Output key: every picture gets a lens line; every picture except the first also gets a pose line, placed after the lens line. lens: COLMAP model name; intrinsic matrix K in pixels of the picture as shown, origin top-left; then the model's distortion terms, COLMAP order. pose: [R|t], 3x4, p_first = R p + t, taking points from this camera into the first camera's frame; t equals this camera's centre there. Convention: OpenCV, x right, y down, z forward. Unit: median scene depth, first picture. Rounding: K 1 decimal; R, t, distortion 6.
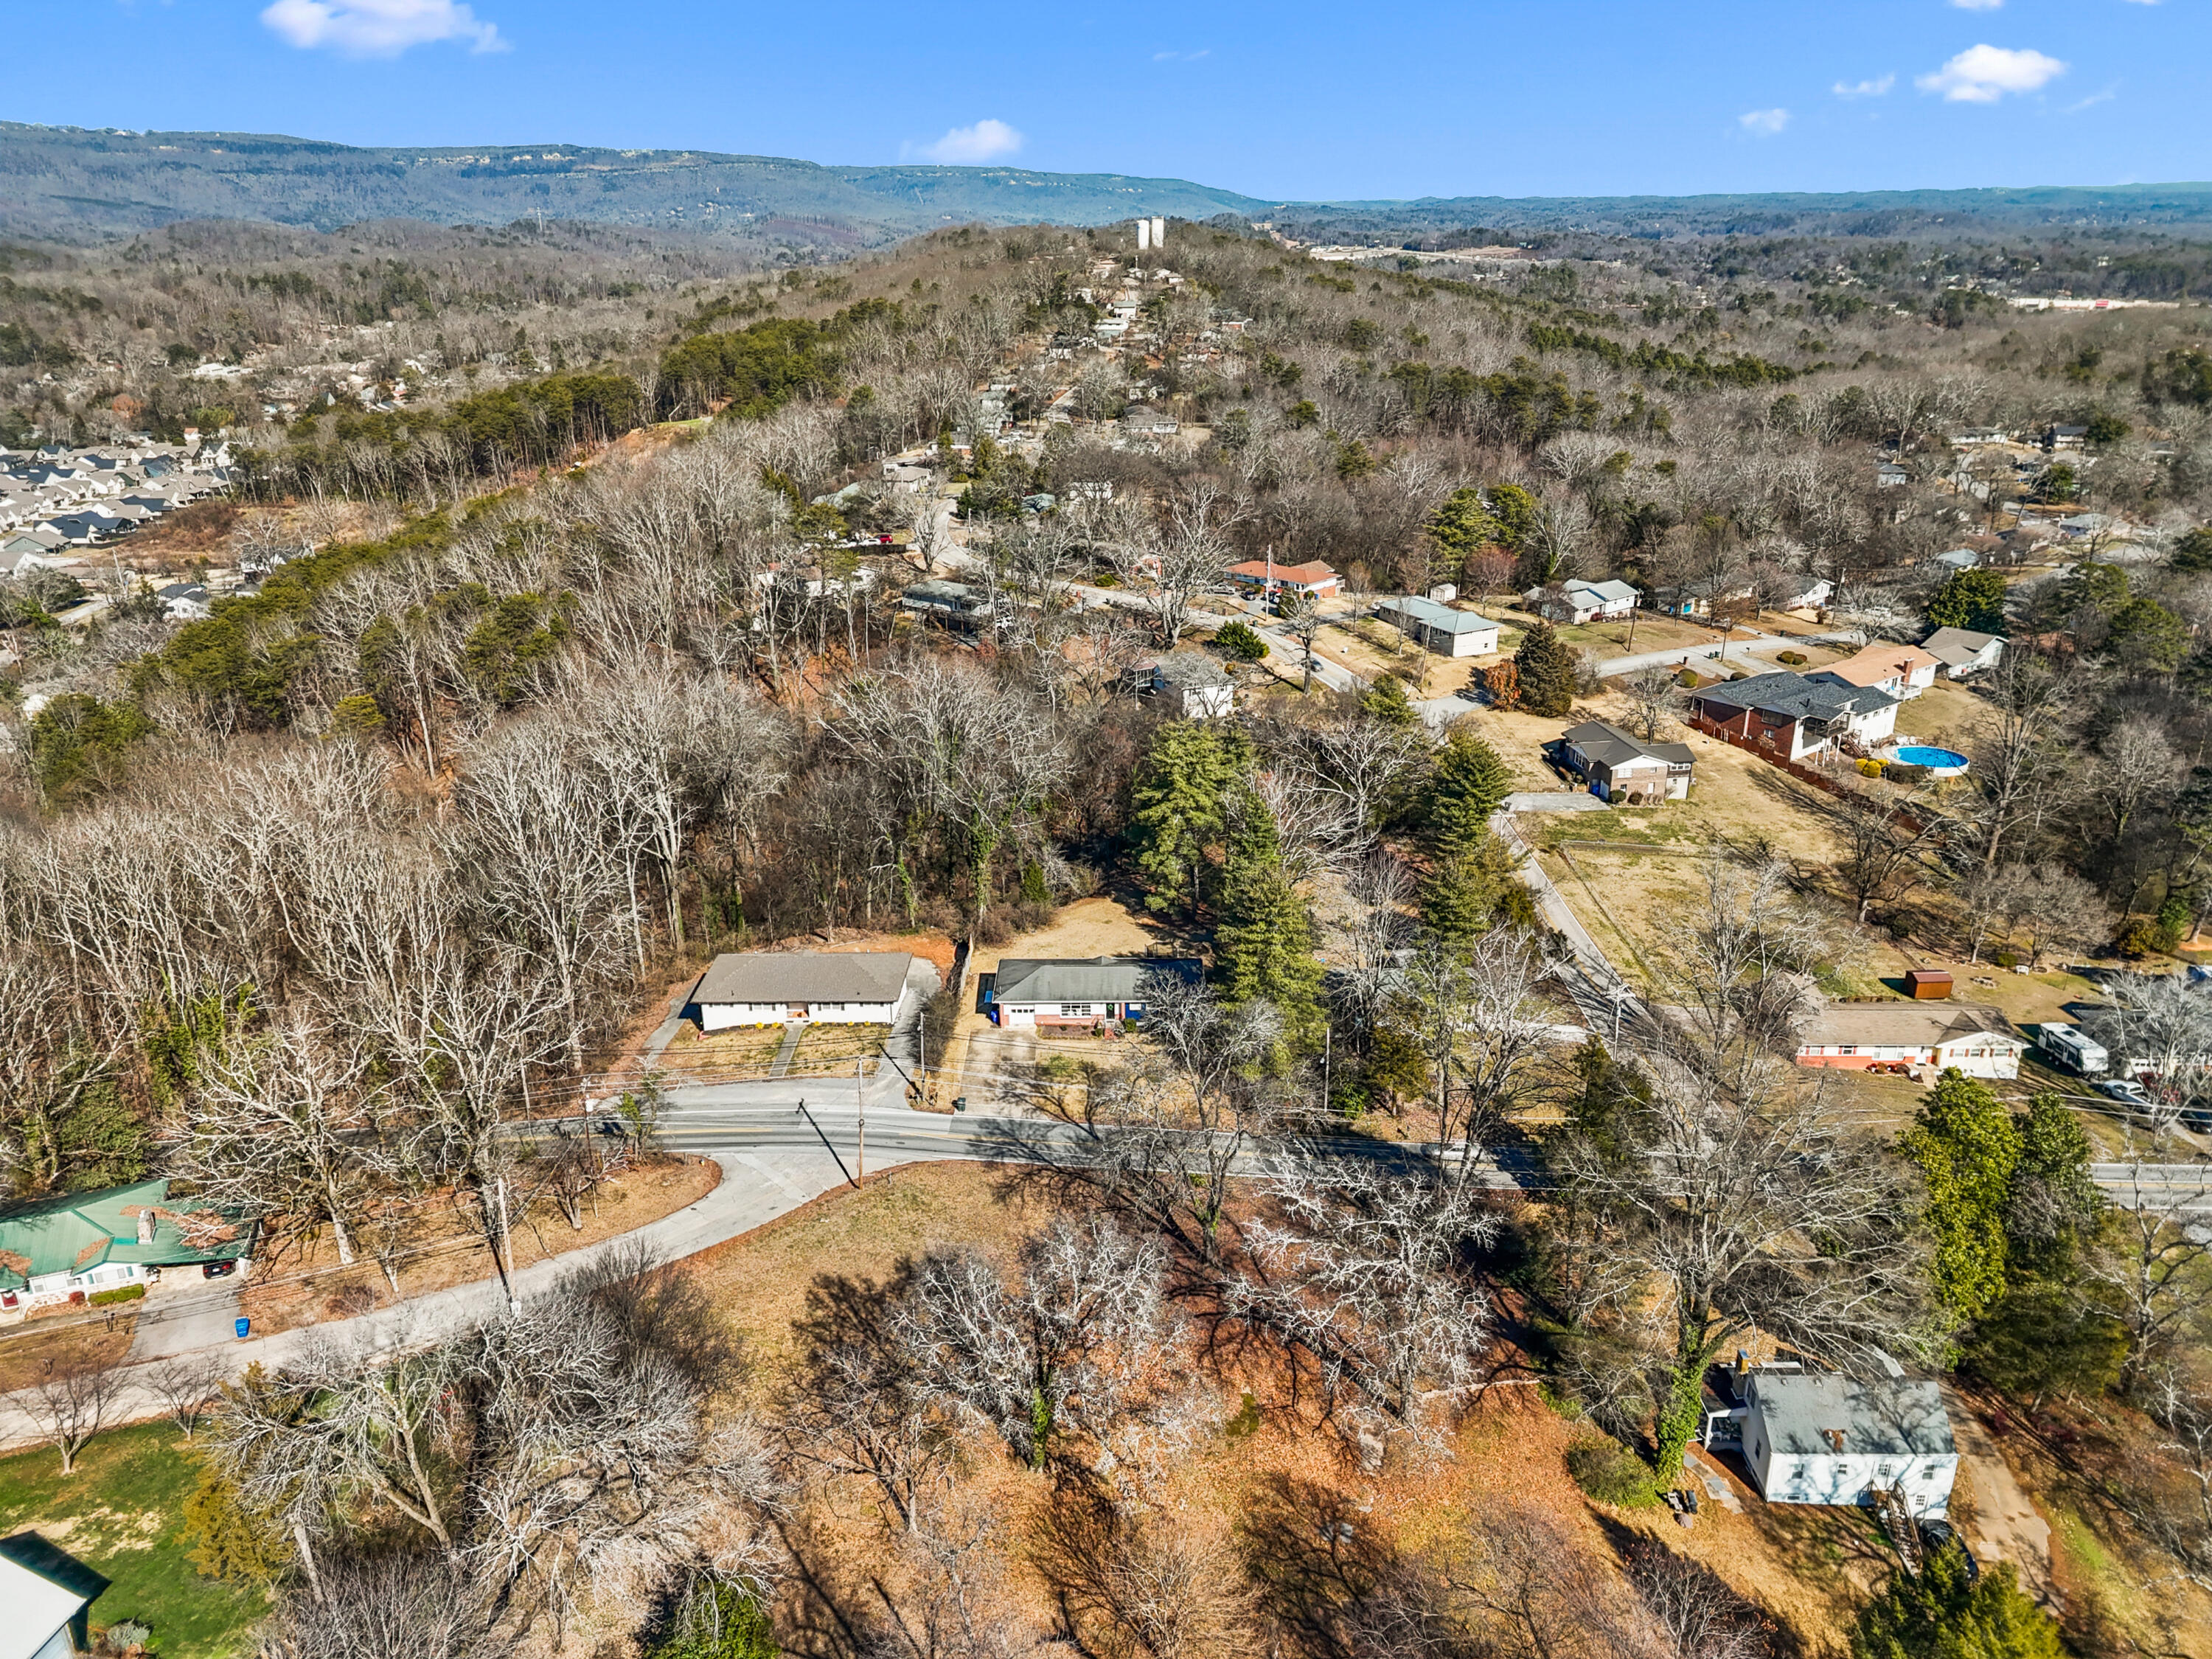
lens RADIAL K [[1567.6, 0, 1106.0], [0, 1567.6, 829.5], [0, 0, 1]] dist [0.003540, 0.000738]
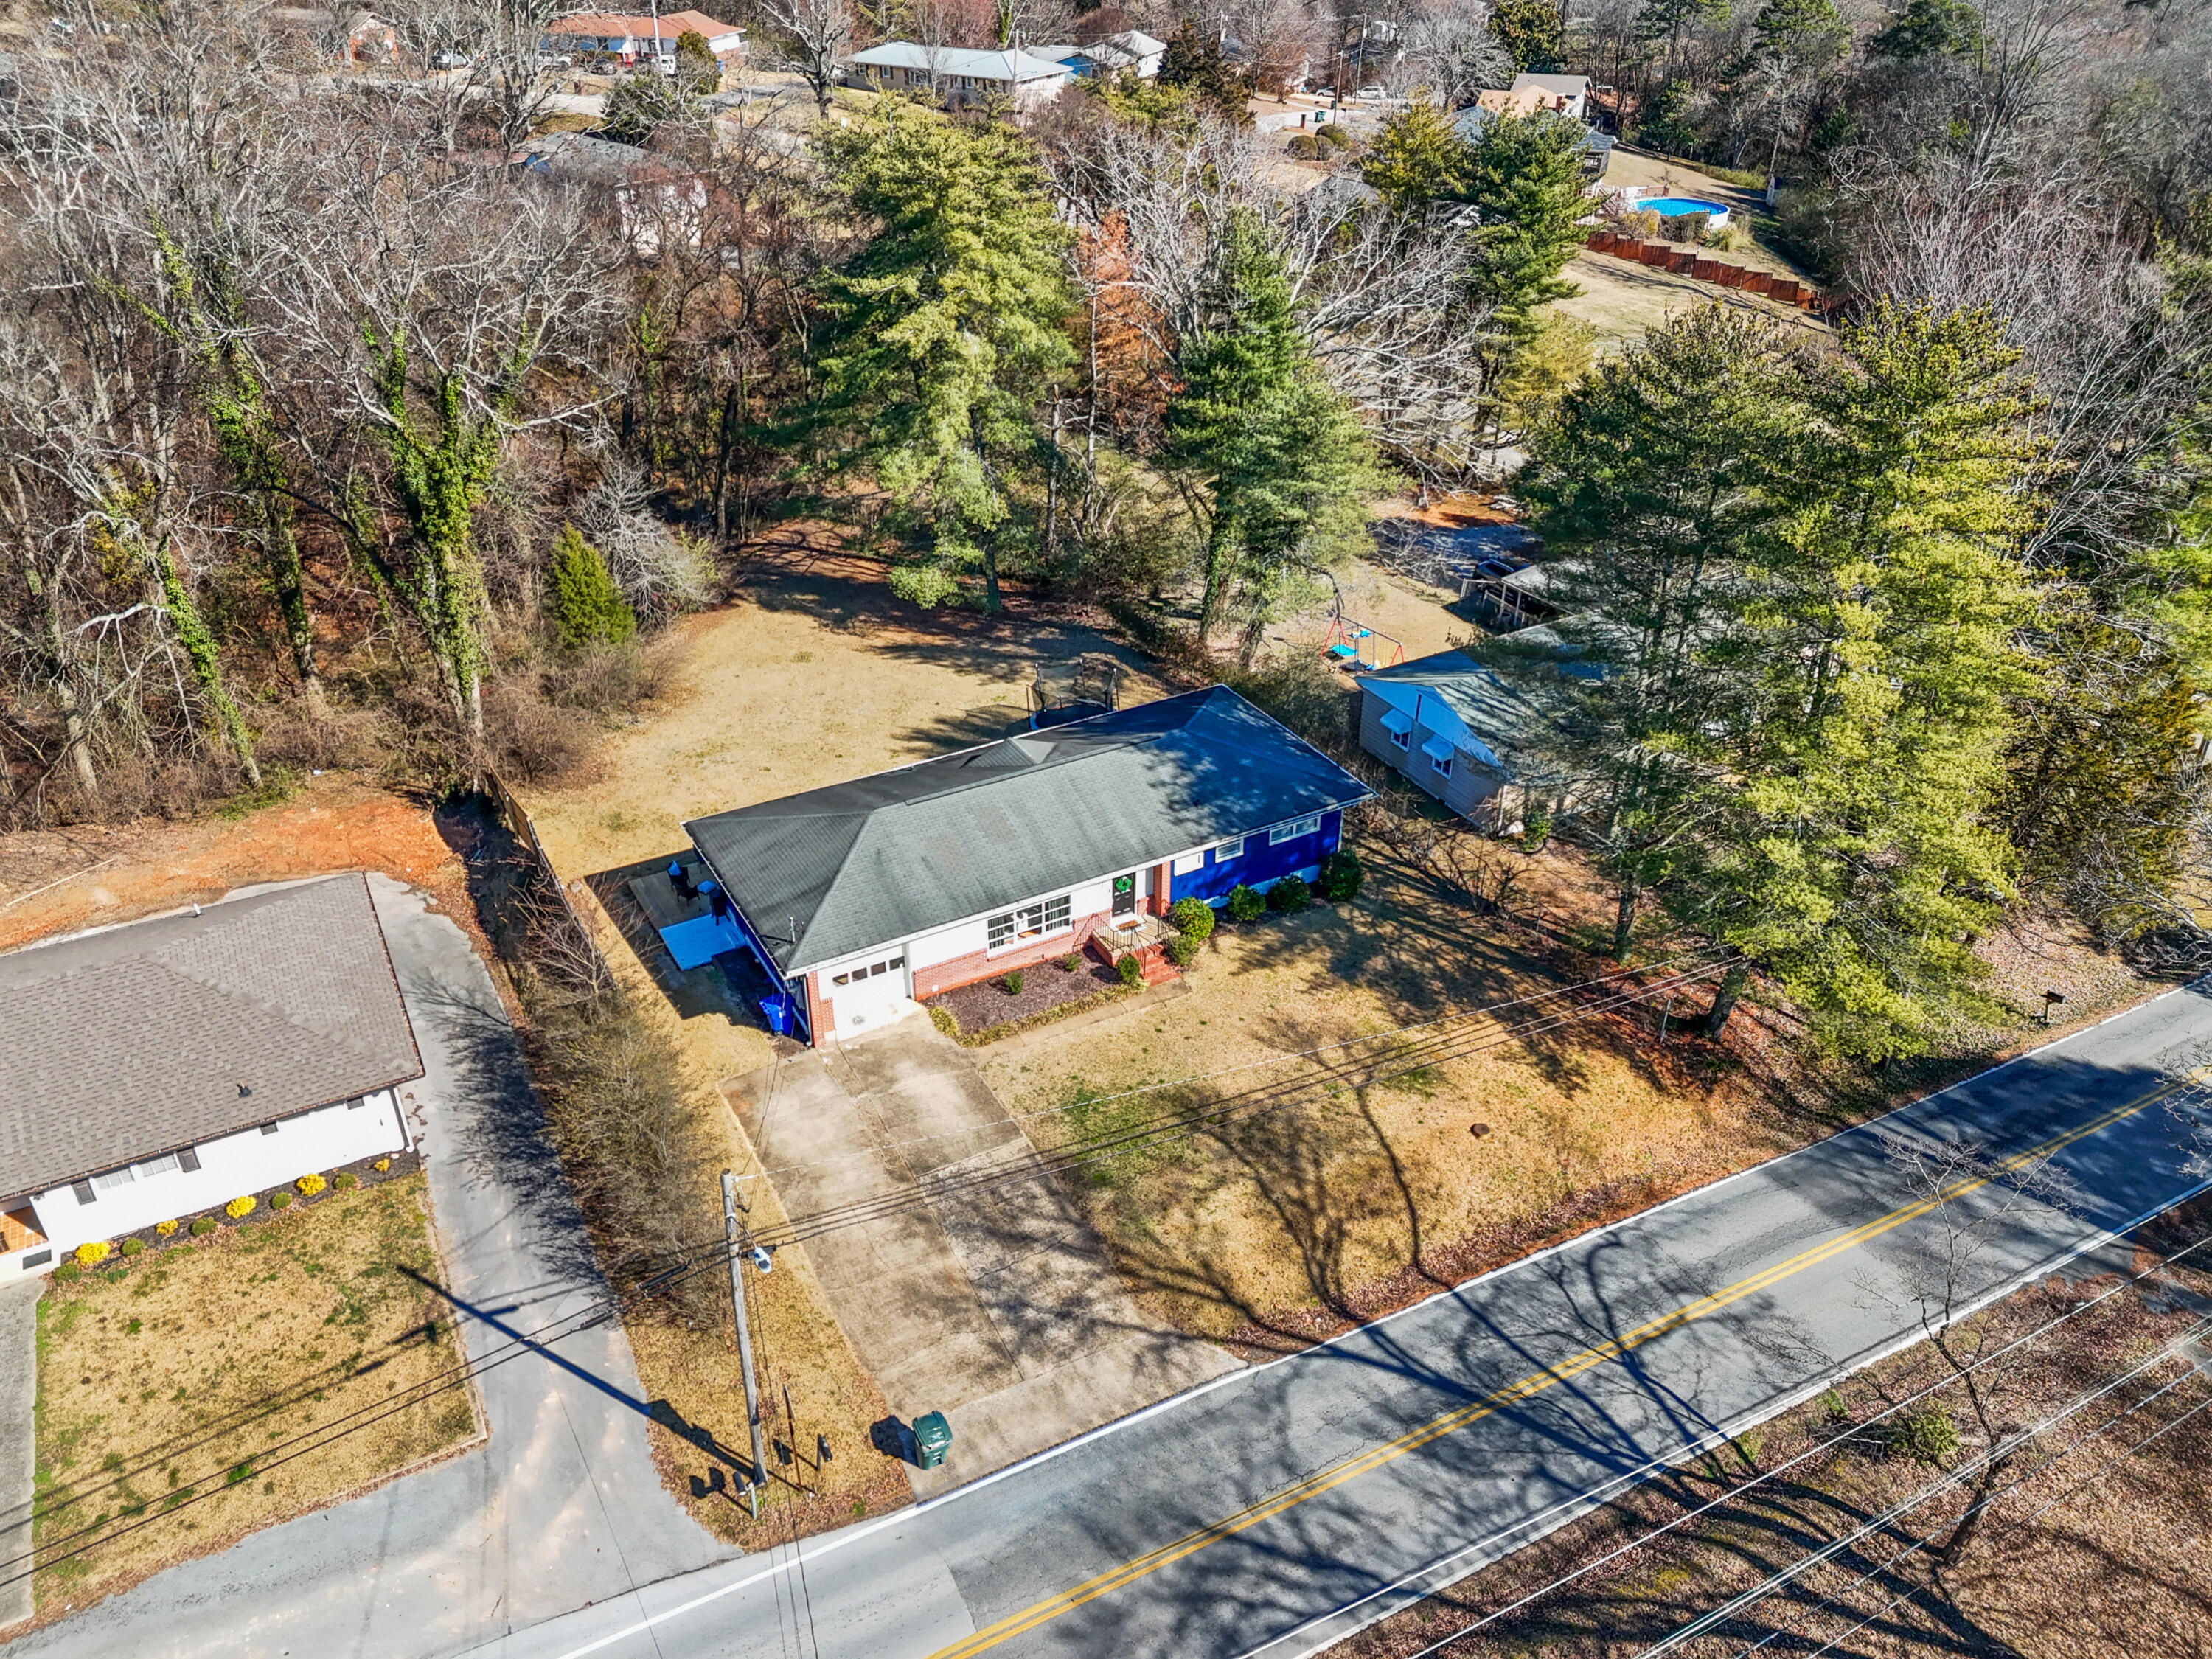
lens RADIAL K [[1687.3, 0, 1106.0], [0, 1687.3, 829.5], [0, 0, 1]] dist [0.004175, 0.003026]
pose [[0.875134, -0.243258, 0.418290, -0.139923], [0.172804, 0.964560, 0.199408, 0.034597], [-0.451973, -0.102227, 0.886154, 0.700599]]
